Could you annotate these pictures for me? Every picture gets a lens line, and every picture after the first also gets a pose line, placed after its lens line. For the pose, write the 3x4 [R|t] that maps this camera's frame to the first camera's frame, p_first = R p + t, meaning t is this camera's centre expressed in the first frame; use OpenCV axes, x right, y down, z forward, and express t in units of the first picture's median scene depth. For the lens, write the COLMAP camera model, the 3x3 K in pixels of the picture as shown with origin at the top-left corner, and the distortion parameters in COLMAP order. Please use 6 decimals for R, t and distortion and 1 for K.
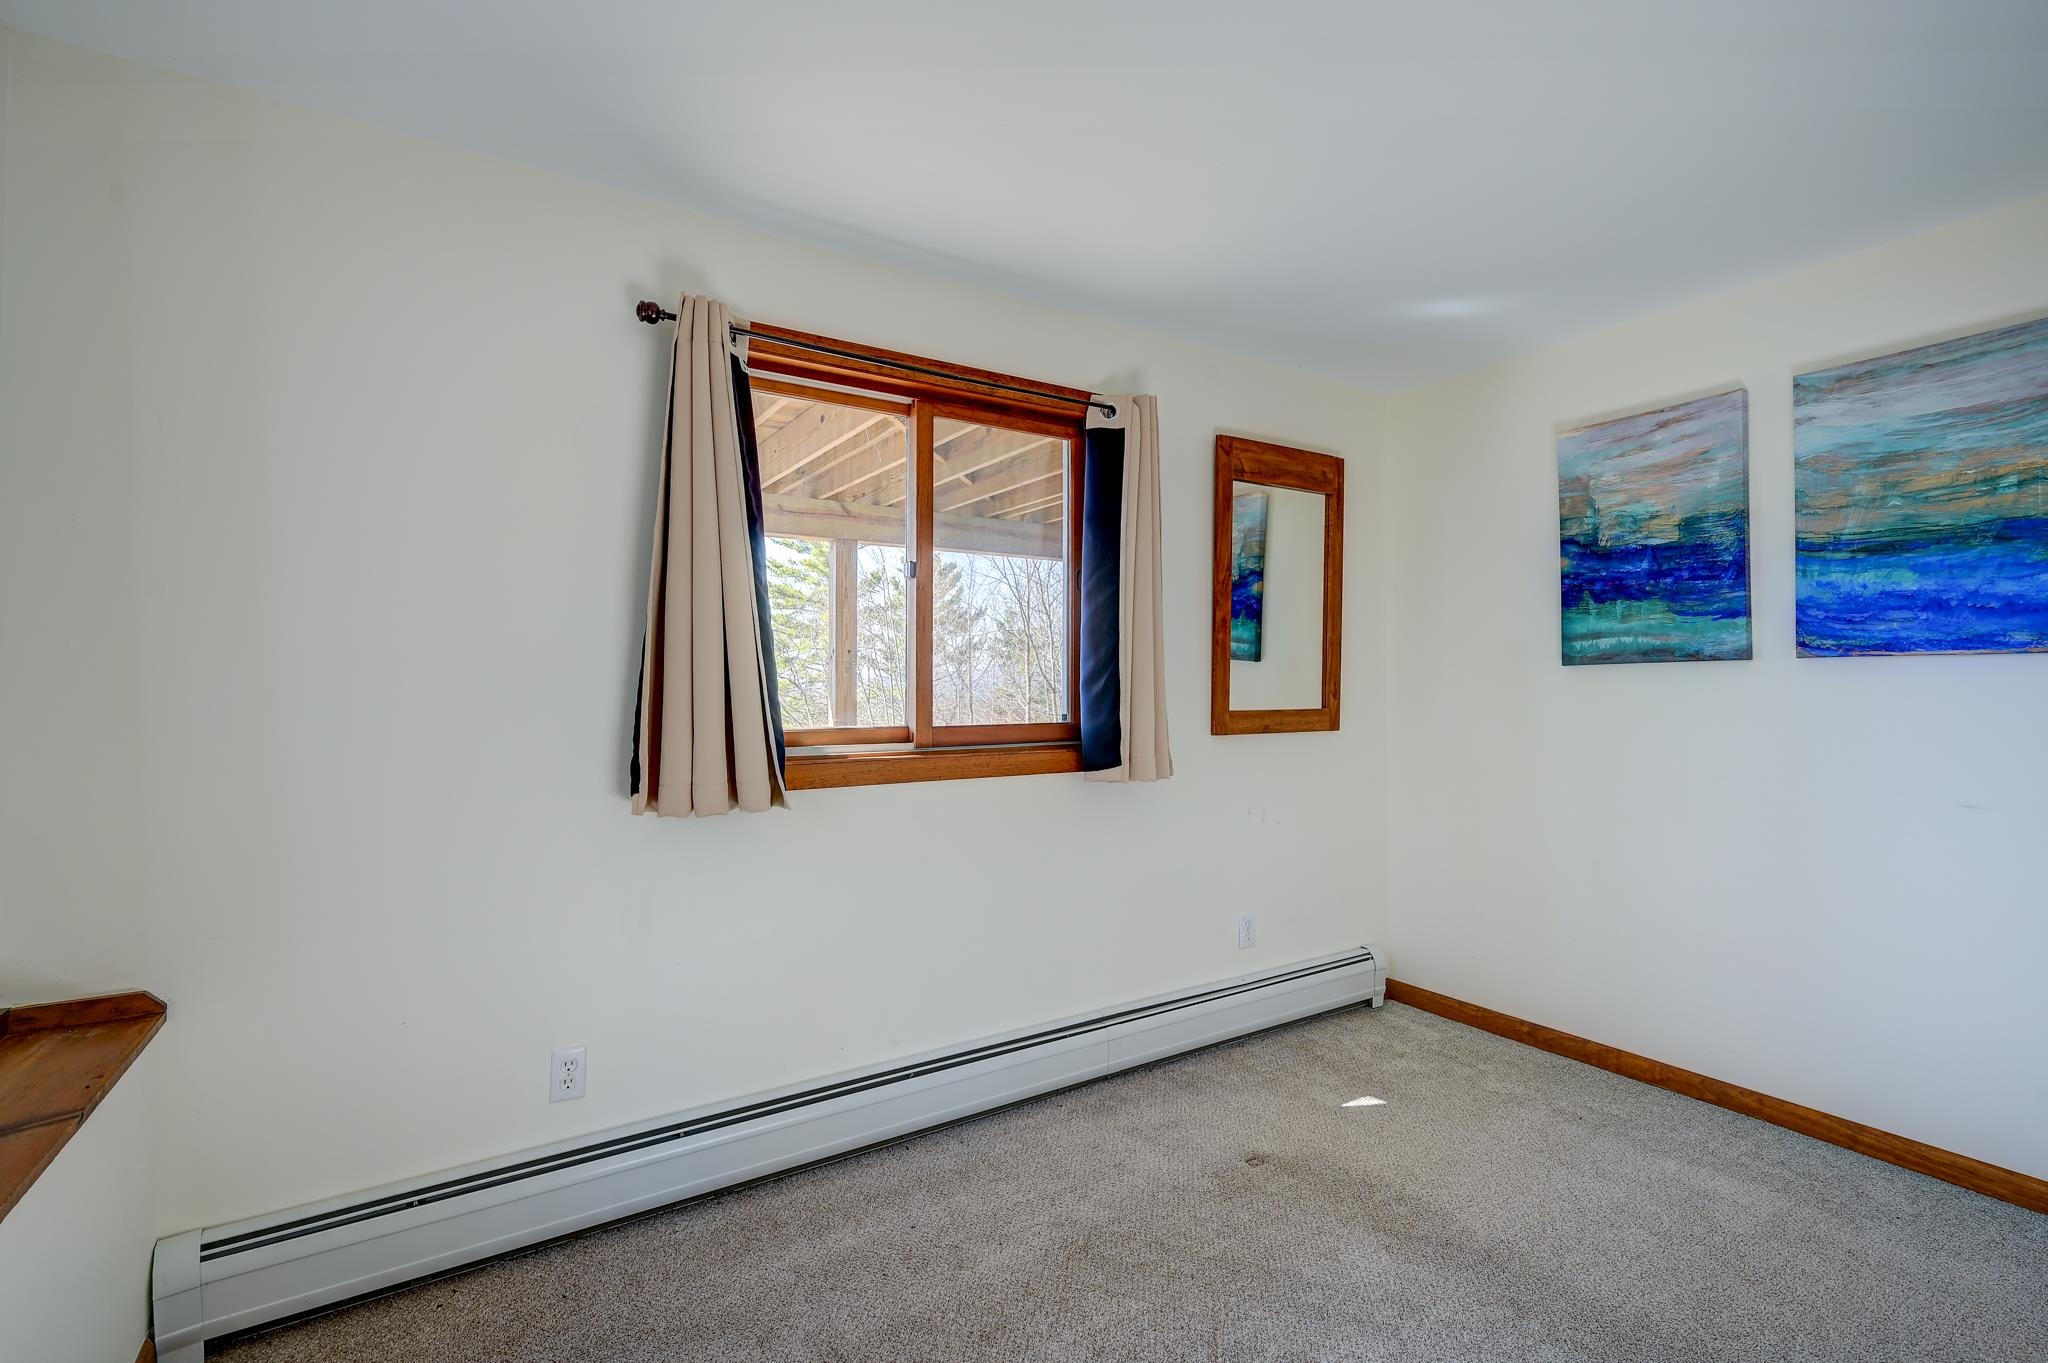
lens RADIAL K [[914.5, 0, 1027.0], [0, 914.5, 673.8], [0, 0, 1]] dist [-0.000614, 0.000246]
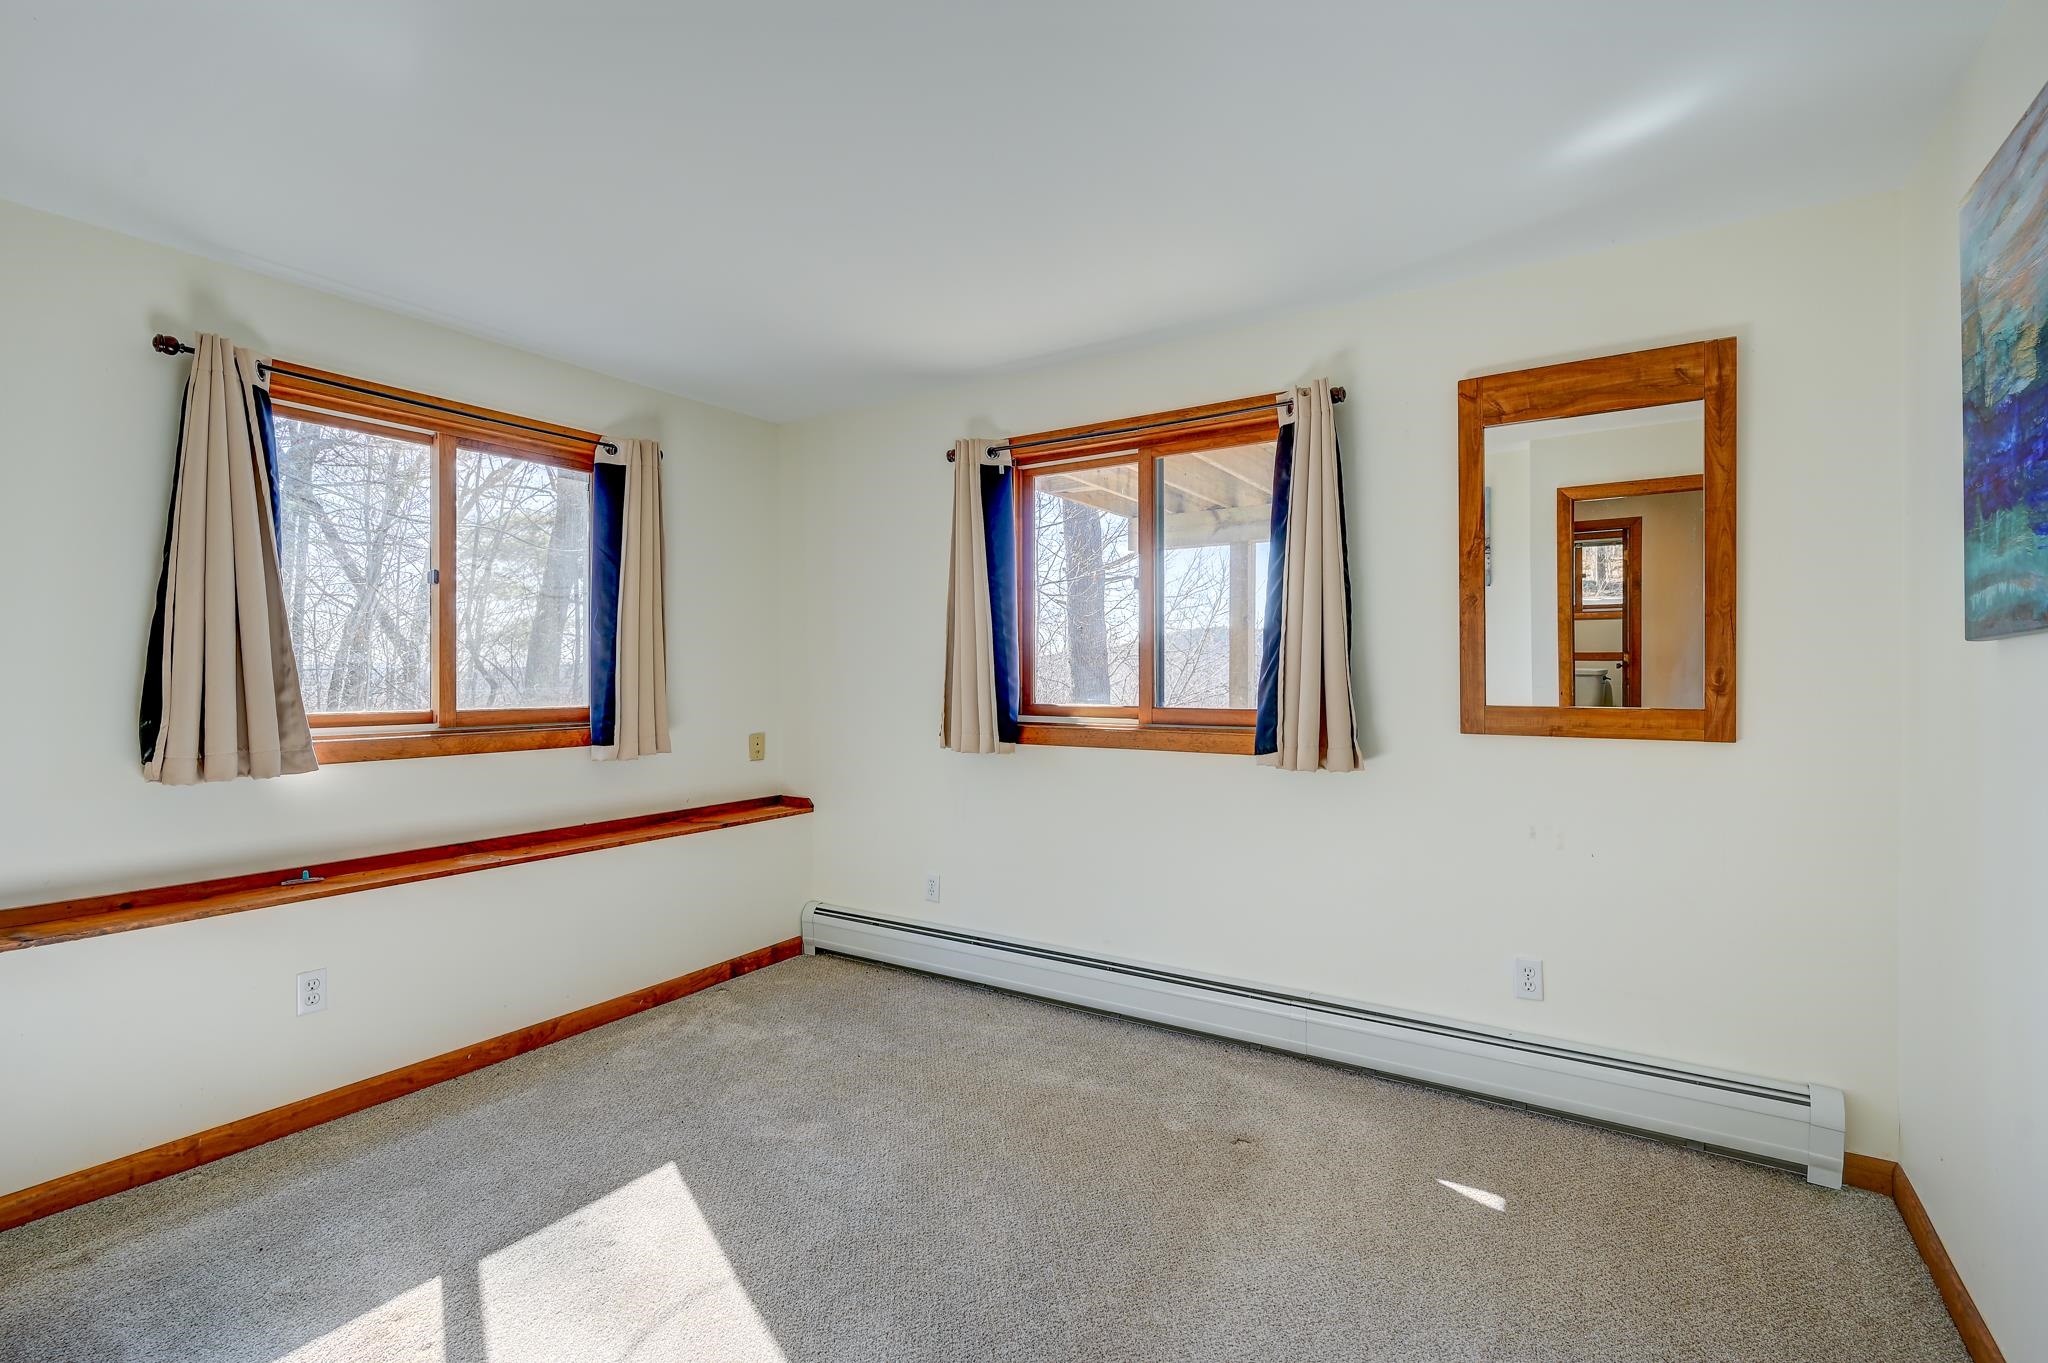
lens RADIAL K [[914.5, 0, 1027.0], [0, 914.5, 673.8], [0, 0, 1]] dist [-0.000614, 0.000246]
pose [[0.418344, 0.001264, -0.908288, 0.905853], [0.010791, 0.999922, 0.006361, 0.001817], [0.908225, -0.012463, 0.418297, 0.303461]]
